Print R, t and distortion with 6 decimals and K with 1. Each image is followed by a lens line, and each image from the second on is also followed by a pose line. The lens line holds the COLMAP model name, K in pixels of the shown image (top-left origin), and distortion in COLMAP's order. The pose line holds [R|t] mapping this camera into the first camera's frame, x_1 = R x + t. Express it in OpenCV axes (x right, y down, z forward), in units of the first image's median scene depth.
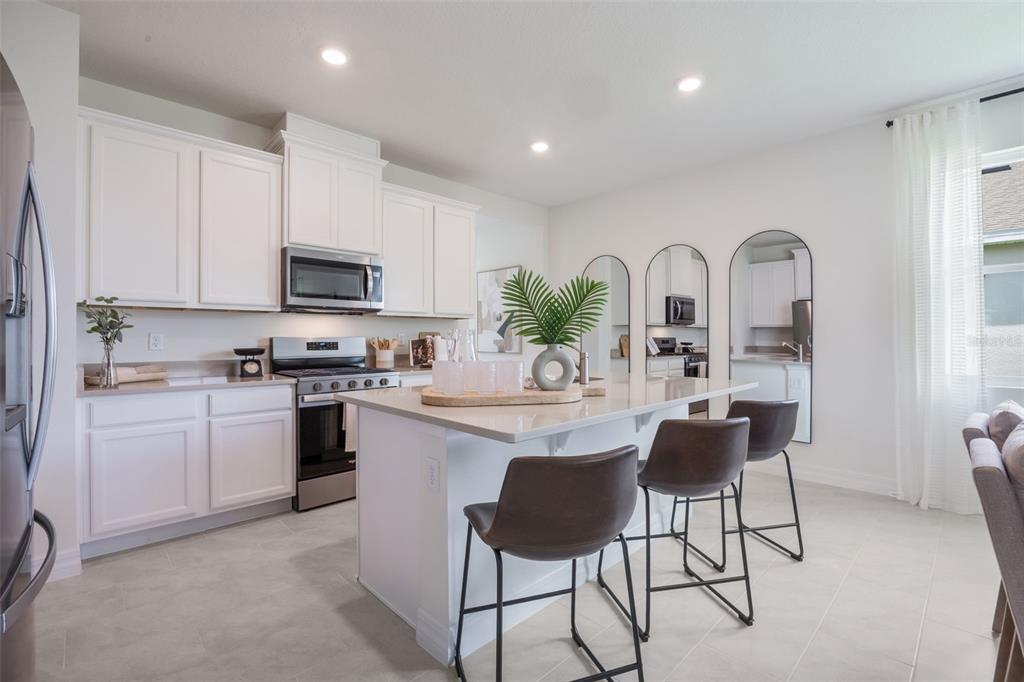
lens RADIAL K [[459.6, 0, 487.5], [0, 459.6, 339.1], [0, 0, 1]] dist [-0.000901, -0.000092]
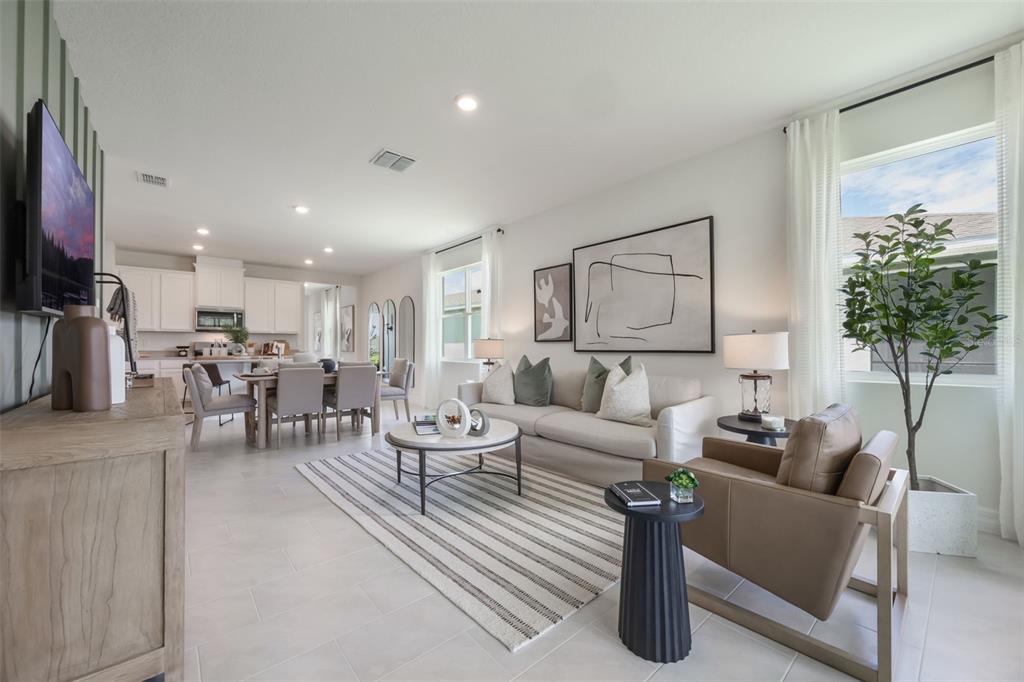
lens RADIAL K [[405.4, 0, 501.2], [0, 405.4, 346.7], [0, 0, 1]] dist [-0.000849, -0.000183]
pose [[0.999143, -0.006222, -0.040917, 1.407316], [0.006137, 0.999979, -0.002206, 0.039919], [0.040930, 0.001953, 0.999160, -1.253029]]
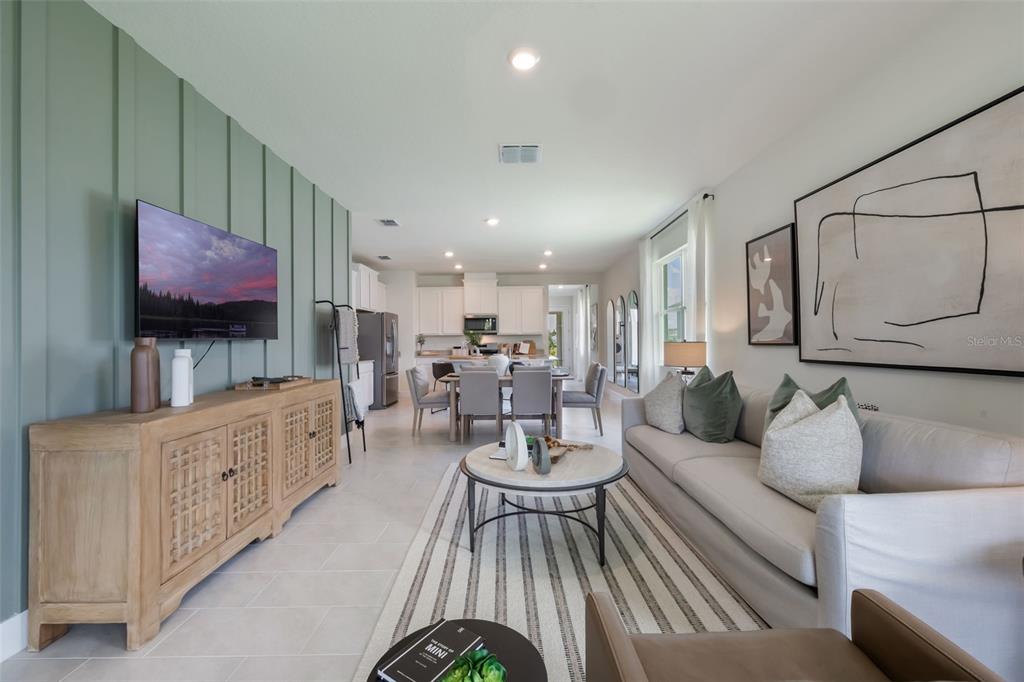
lens RADIAL K [[412.4, 0, 512.0], [0, 412.4, 341.0], [0, 0, 1]] dist [0.001557, 0.000101]
pose [[0.730345, -0.012954, -0.682956, 1.800894], [0.010536, 0.999915, -0.007699, 0.006851], [0.682998, -0.001573, 0.730419, -0.898397]]
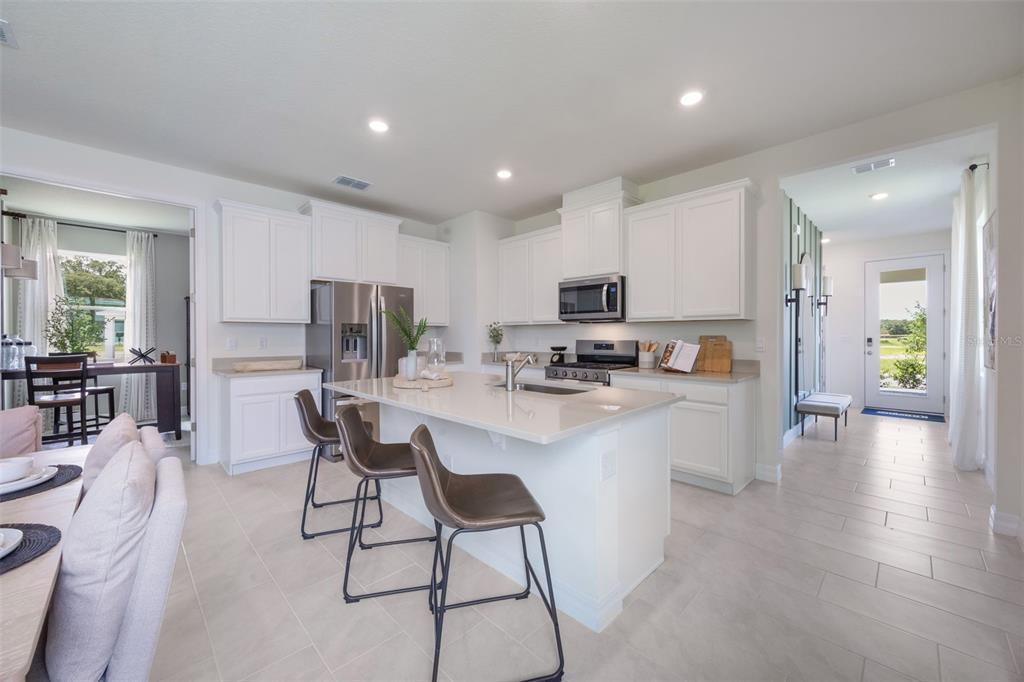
lens RADIAL K [[412.4, 0, 512.0], [0, 412.4, 341.0], [0, 0, 1]] dist [0.001557, 0.000101]
pose [[0.055834, 0.001499, -0.998439, 0.950561], [-0.004296, 0.999990, 0.001261, -0.002655], [0.998431, 0.004218, 0.055840, 0.757747]]
